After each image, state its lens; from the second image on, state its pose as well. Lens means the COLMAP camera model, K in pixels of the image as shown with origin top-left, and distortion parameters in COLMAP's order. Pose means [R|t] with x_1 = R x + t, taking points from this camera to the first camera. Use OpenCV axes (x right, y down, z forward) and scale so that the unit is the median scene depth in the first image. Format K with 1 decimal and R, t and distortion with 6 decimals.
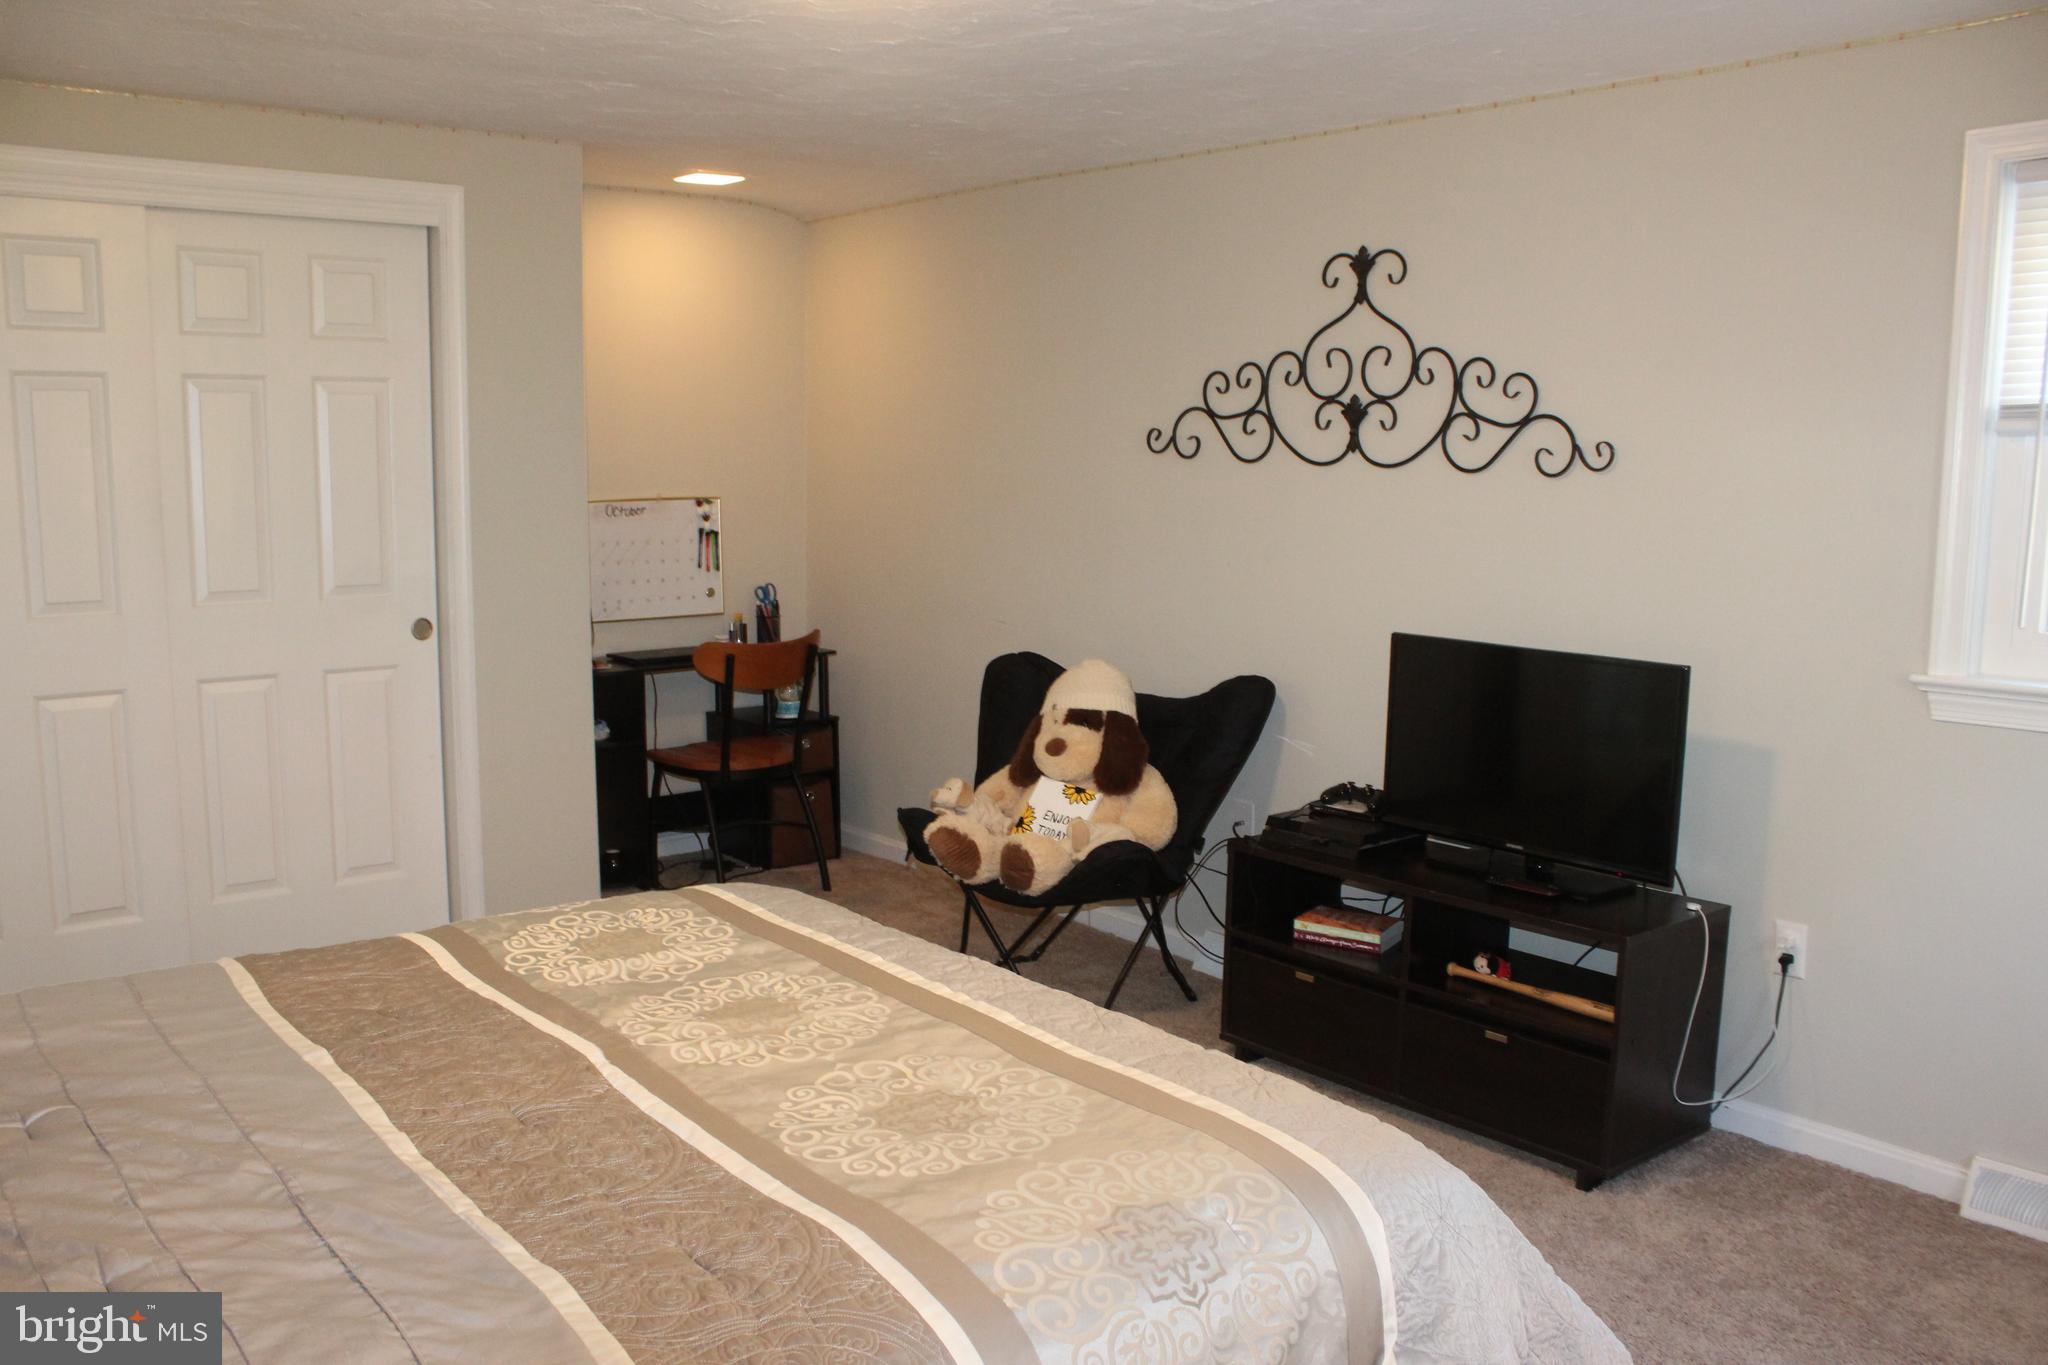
lens RADIAL K [[1721.8, 0, 1026.6], [0, 1721.8, 688.8], [0, 0, 1]] dist [-0.126646, 0.052254]
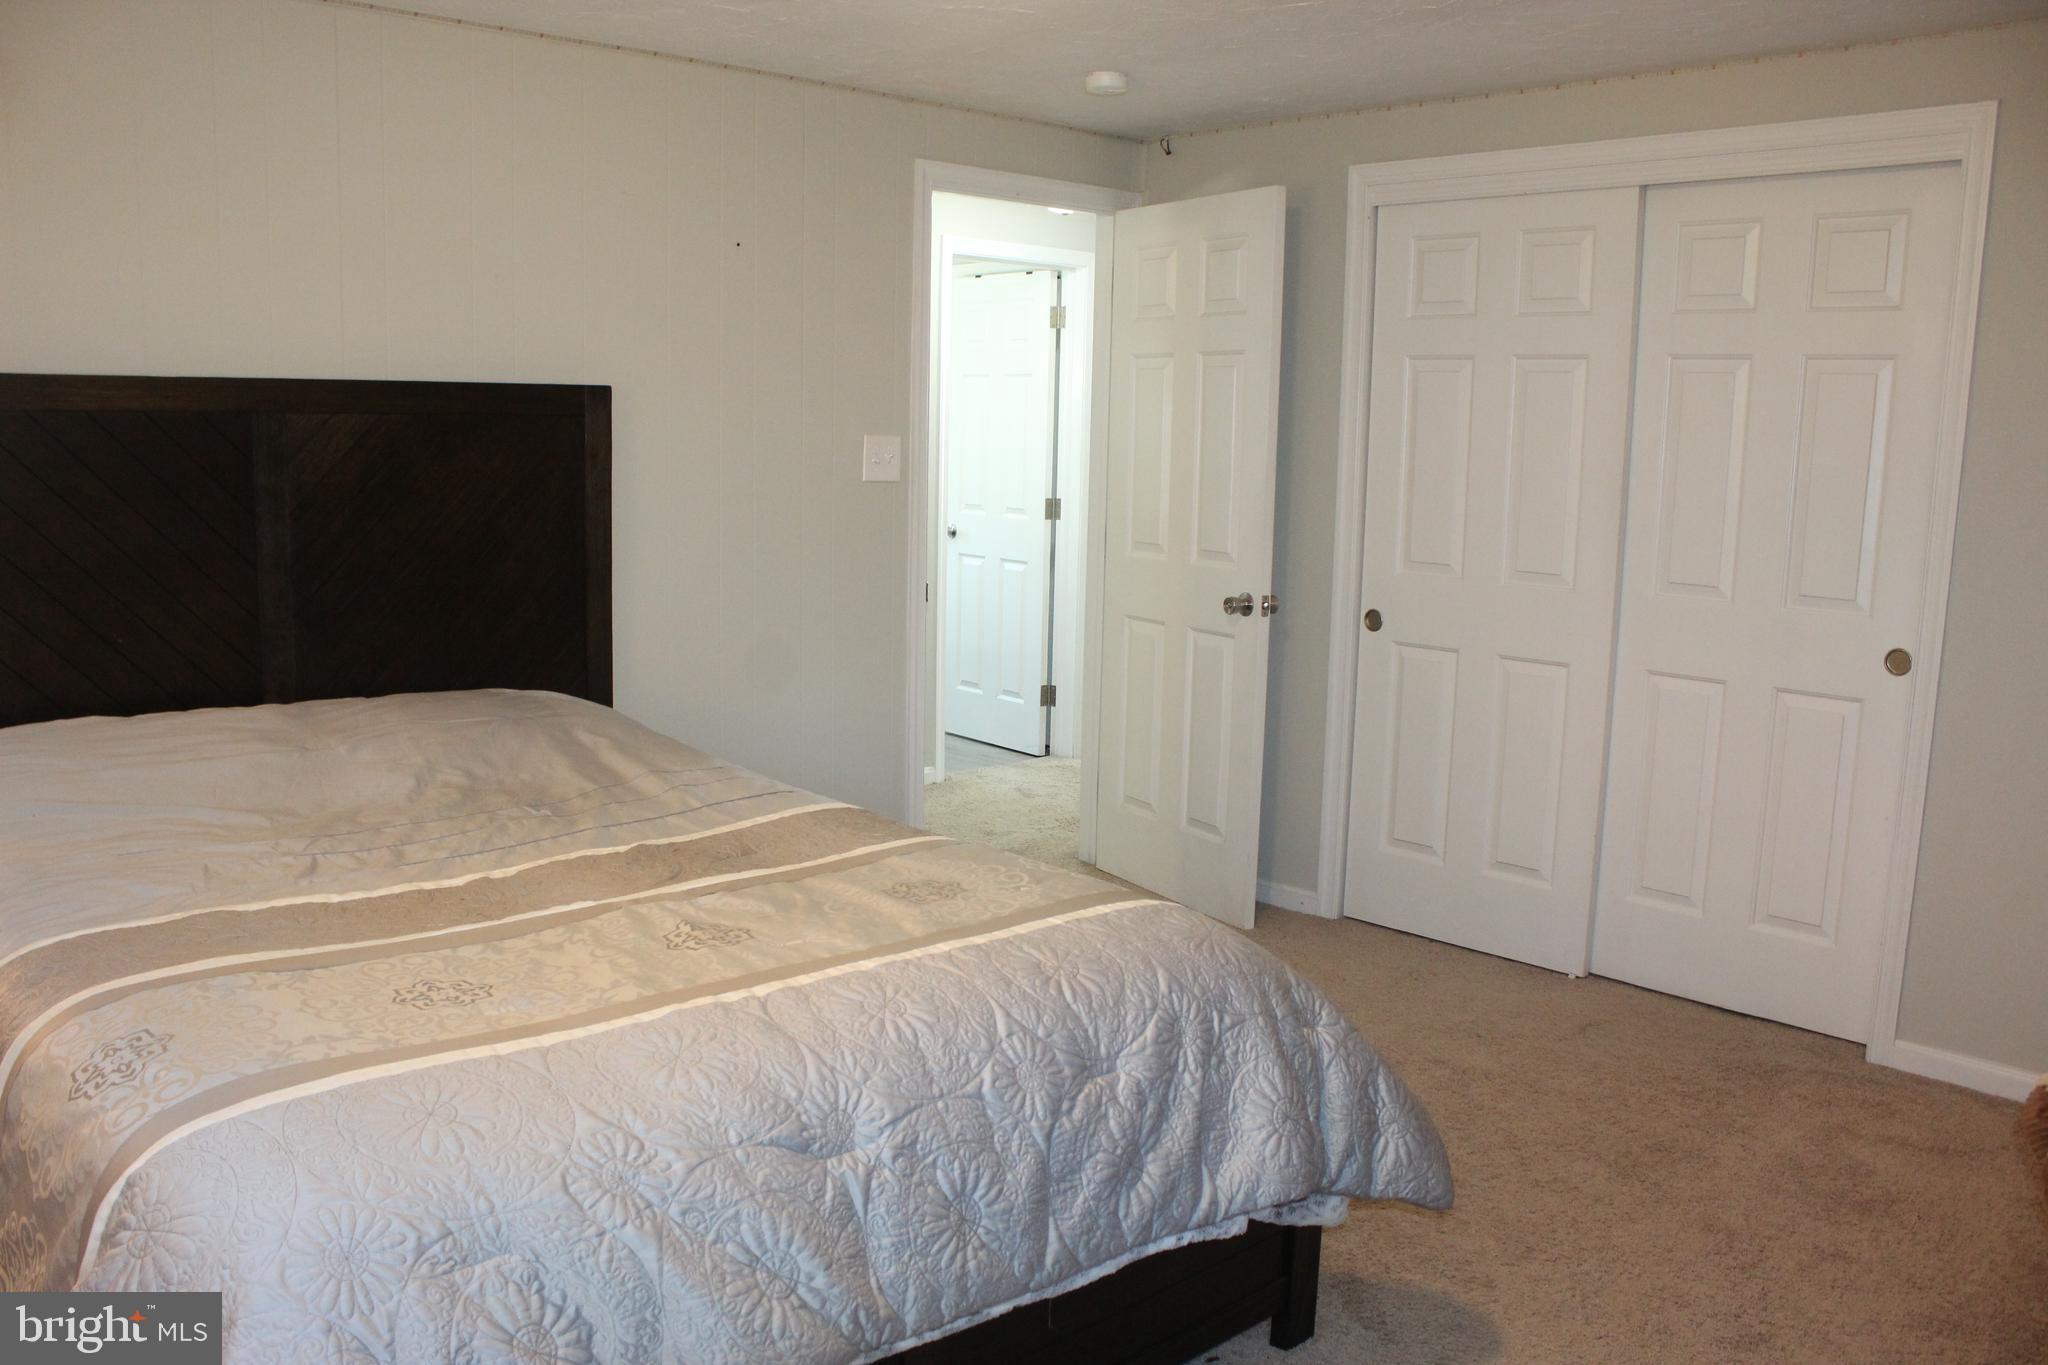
lens RADIAL K [[1721.8, 0, 1026.5], [0, 1721.8, 678.9], [0, 0, 1]] dist [-0.126646, 0.052254]
pose [[0.058736, 0.141498, -0.988195, 0.480559], [-0.157884, 0.978761, 0.130763, -0.075711], [0.985709, 0.148339, 0.079829, 0.597578]]
